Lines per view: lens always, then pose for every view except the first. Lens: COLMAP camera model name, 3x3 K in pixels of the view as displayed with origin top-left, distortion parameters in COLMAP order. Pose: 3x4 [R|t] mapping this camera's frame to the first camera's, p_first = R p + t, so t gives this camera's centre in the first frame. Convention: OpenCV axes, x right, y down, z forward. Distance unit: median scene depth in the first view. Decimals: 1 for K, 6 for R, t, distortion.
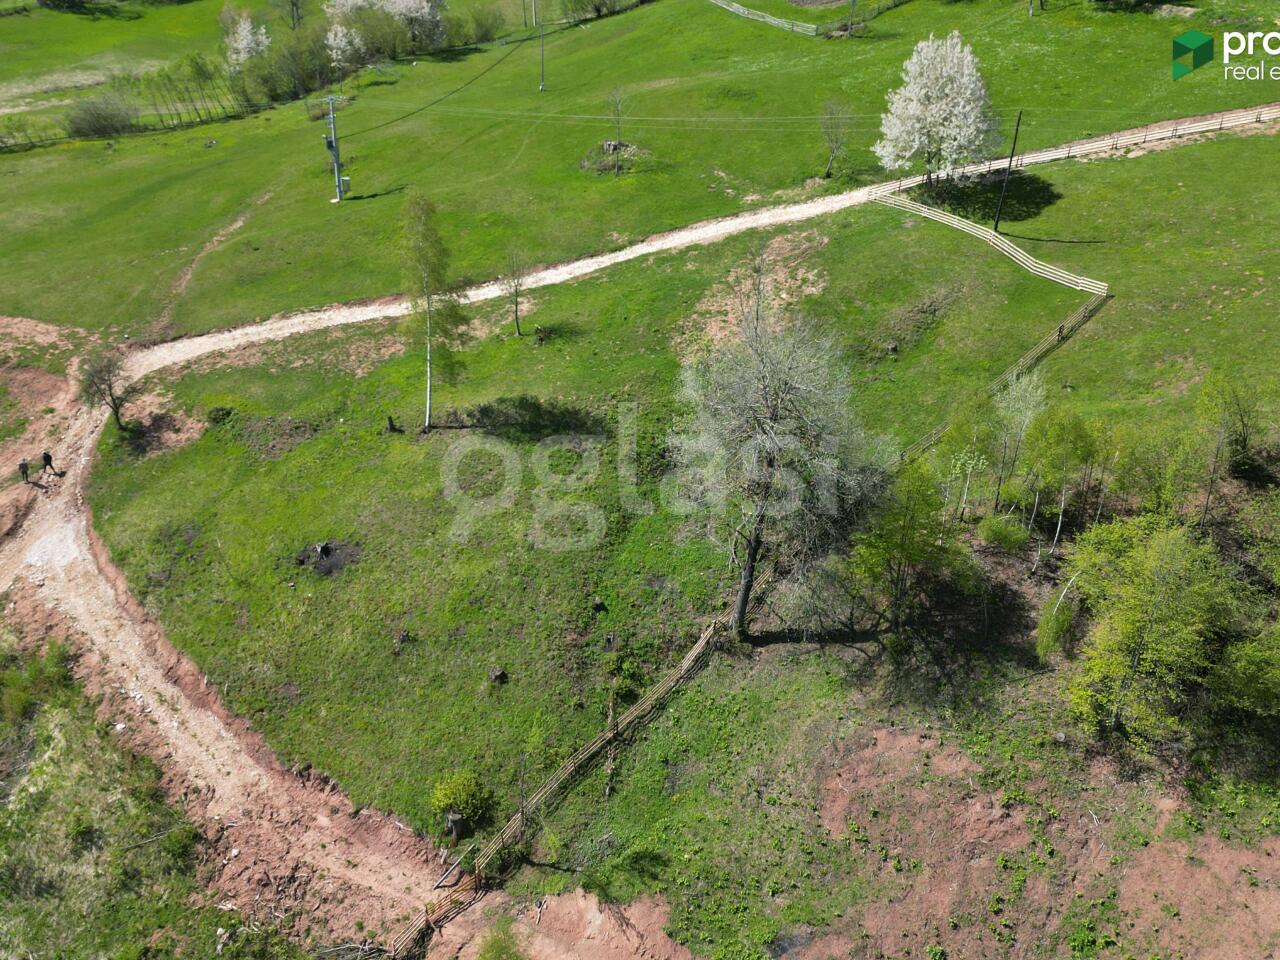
lens RADIAL K [[1176.5, 0, 616.1], [0, 1176.5, 478.5], [0, 0, 1]] dist [0.077670, -0.067957]
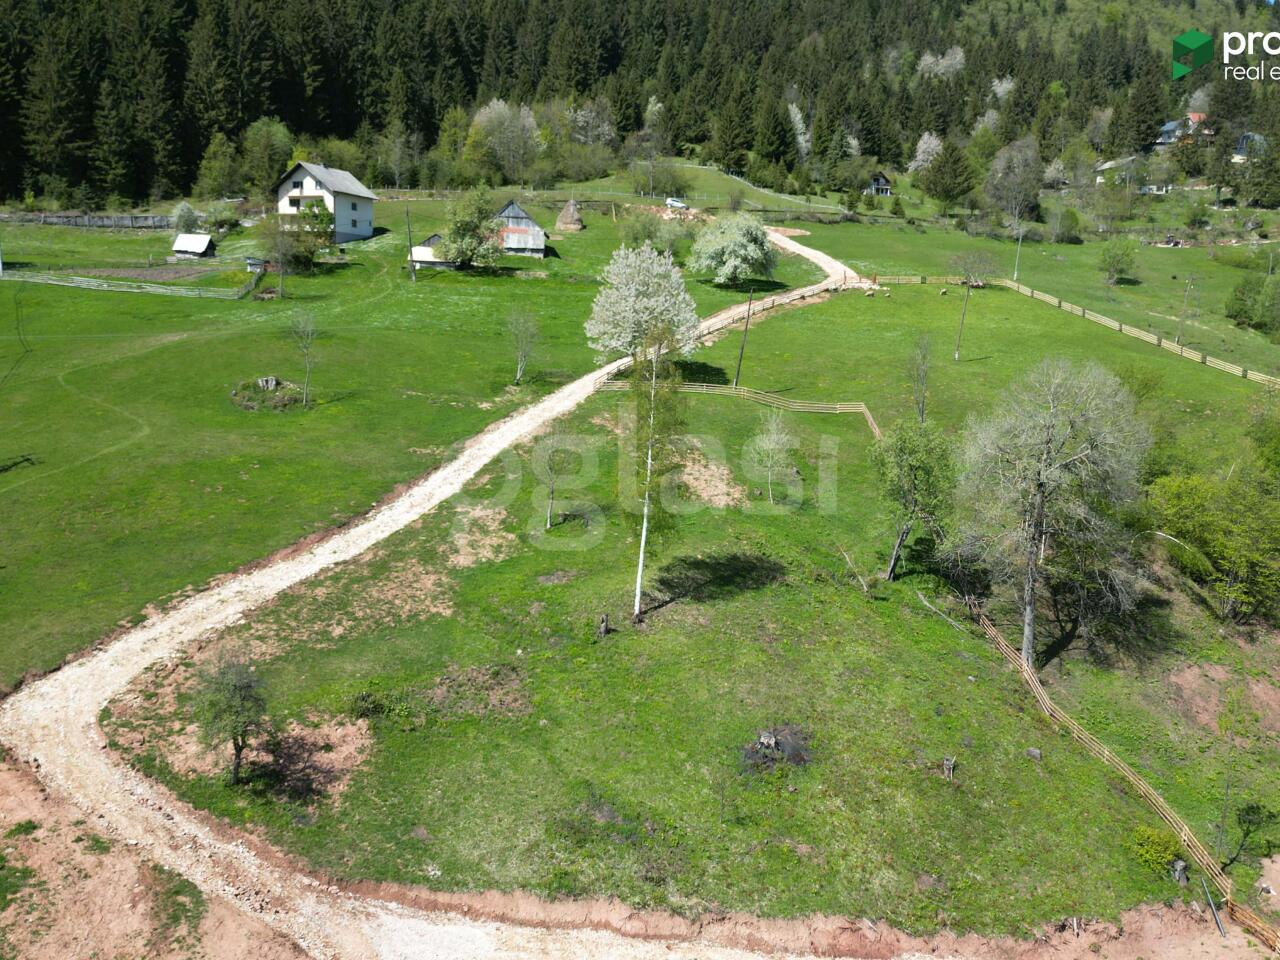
lens RADIAL K [[1178.2, 0, 640.0], [0, 1178.2, 480.0], [0, 0, 1]] dist [0.091238, -0.093979]
pose [[0.513016, -0.120386, 0.849895, -0.795985], [0.375032, 0.922051, -0.095771, -0.048561], [-0.772118, 0.367870, 0.518175, 0.504936]]
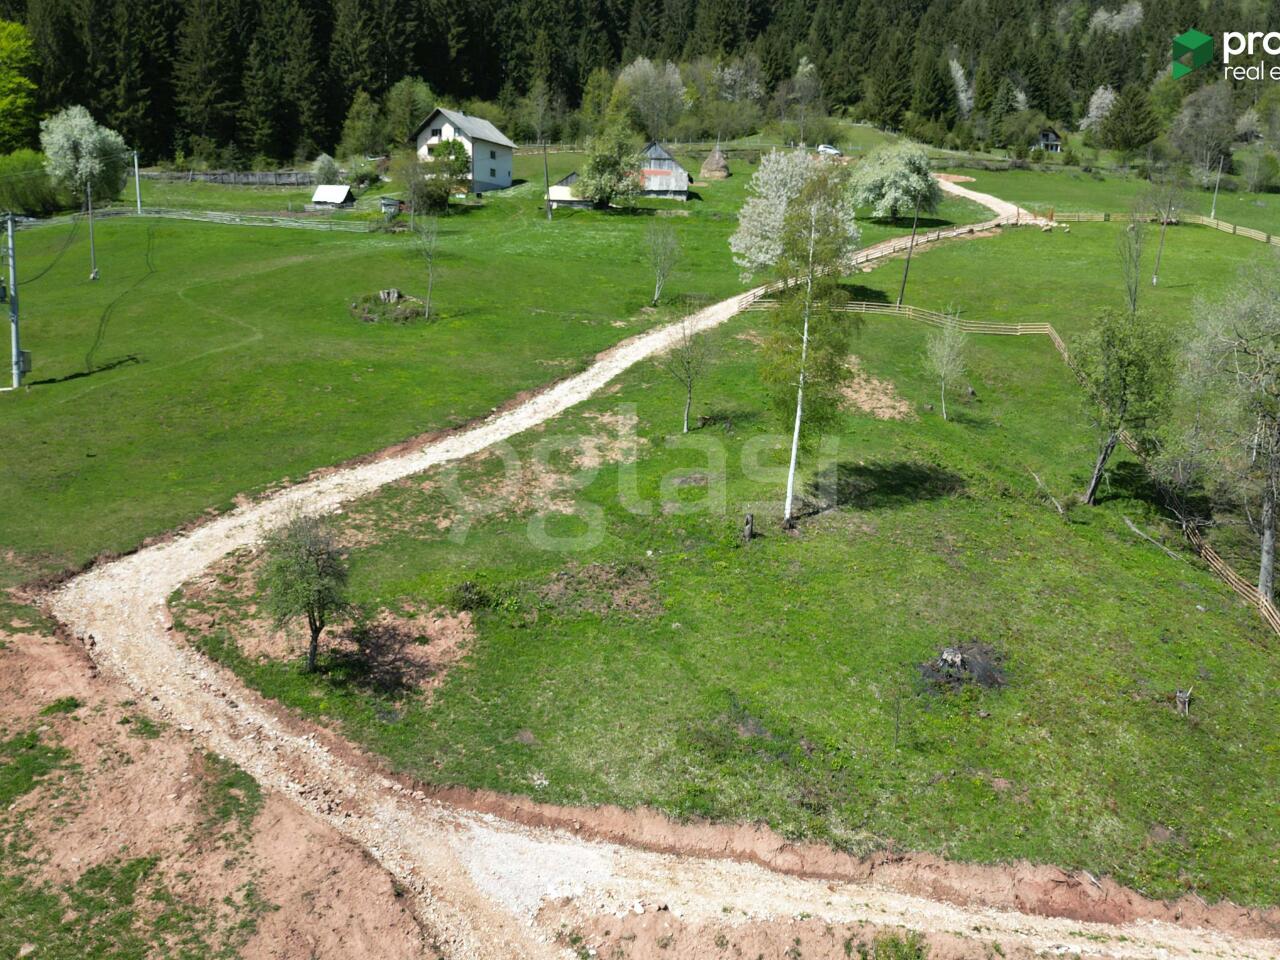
lens RADIAL K [[1180.0, 0, 648.1], [0, 1180.0, 481.3], [0, 0, 1]] dist [0.107618, -0.151132]
pose [[0.606402, -0.114628, 0.786853, -0.713263], [0.349512, 0.927260, -0.134275, -0.000275], [-0.714226, 0.356439, 0.602356, 0.591499]]
